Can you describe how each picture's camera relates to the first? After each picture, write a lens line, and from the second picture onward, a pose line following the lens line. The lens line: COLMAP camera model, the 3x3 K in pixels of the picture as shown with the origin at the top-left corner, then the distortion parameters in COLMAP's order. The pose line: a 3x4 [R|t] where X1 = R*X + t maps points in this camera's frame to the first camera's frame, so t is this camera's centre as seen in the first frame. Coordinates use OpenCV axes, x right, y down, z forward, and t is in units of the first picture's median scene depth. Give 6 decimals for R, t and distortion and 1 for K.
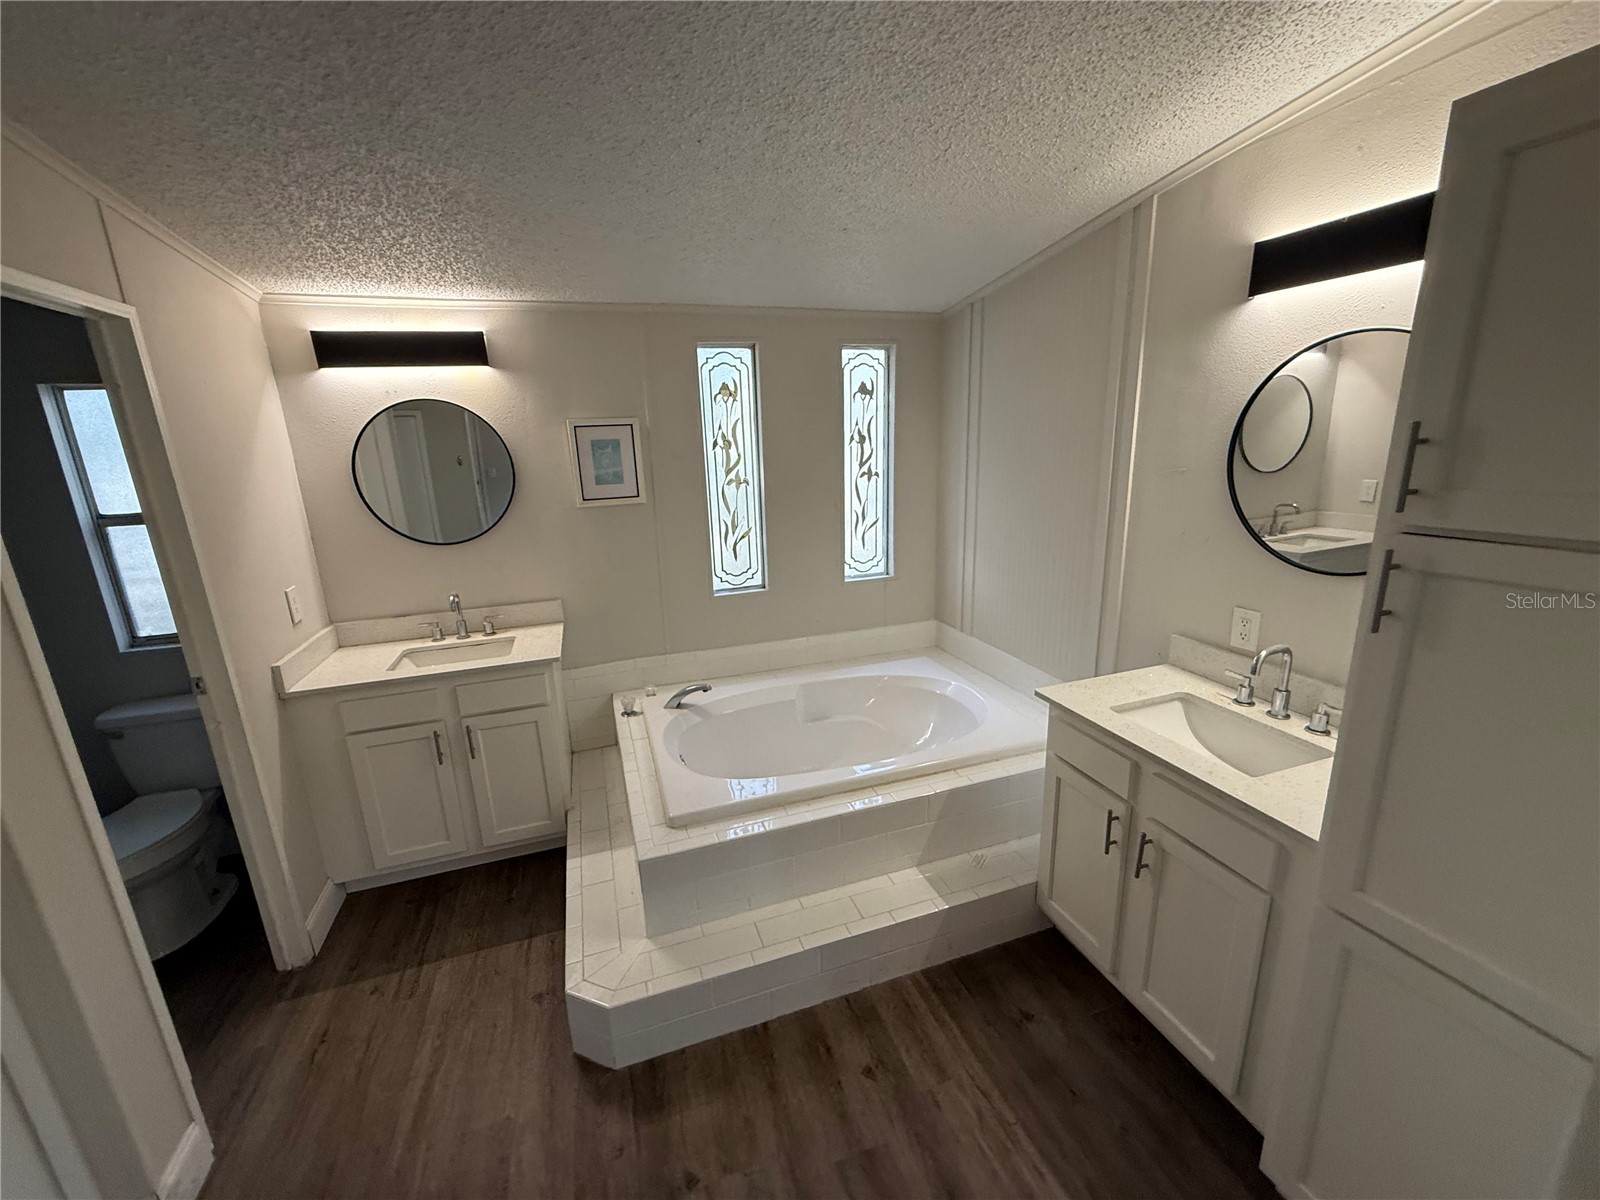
lens RADIAL K [[635.3, 0, 799.7], [0, 635.3, 600.2], [0, 0, 1]] dist [-0.003459, -0.000261]
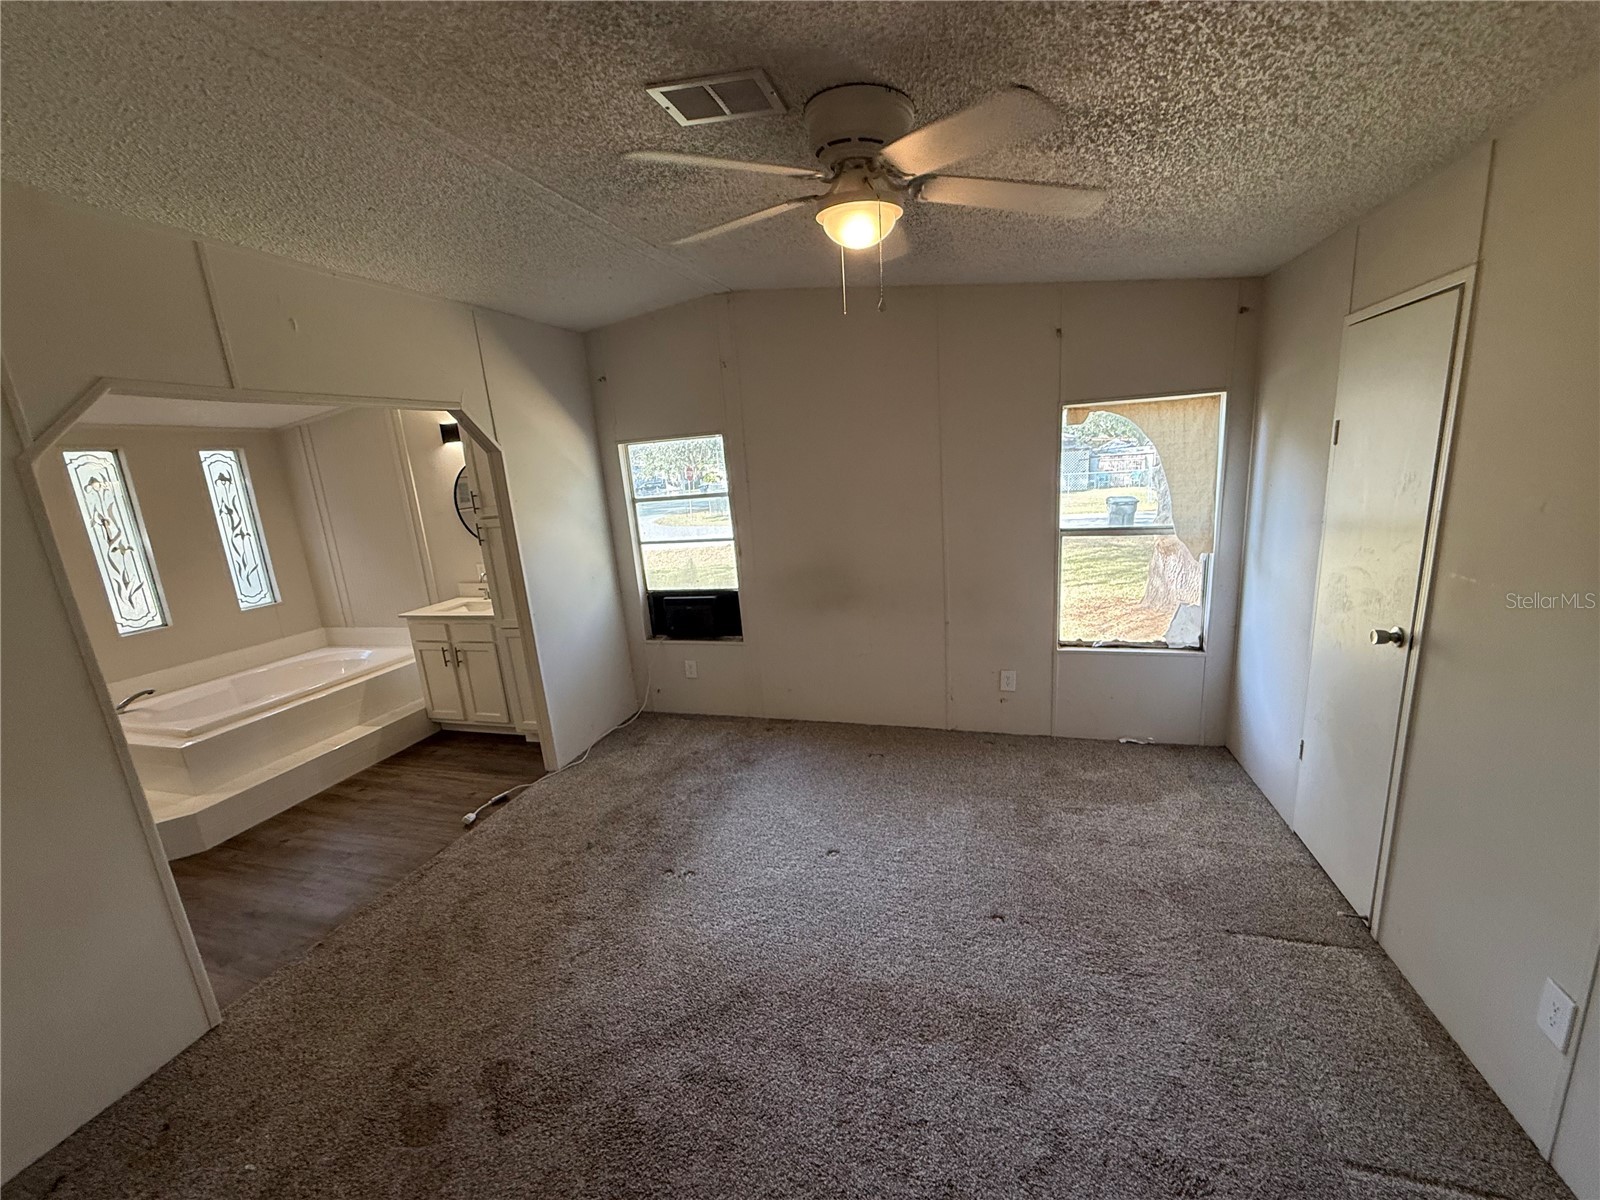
lens RADIAL K [[635.3, 0, 799.8], [0, 635.3, 603.6], [0, 0, 1]] dist [-0.003459, -0.000261]
pose [[0.585174, -0.185855, 0.789322, -0.329447], [0.254381, 0.966320, 0.038942, 0.229360], [-0.769975, 0.178001, 0.612744, -0.867752]]
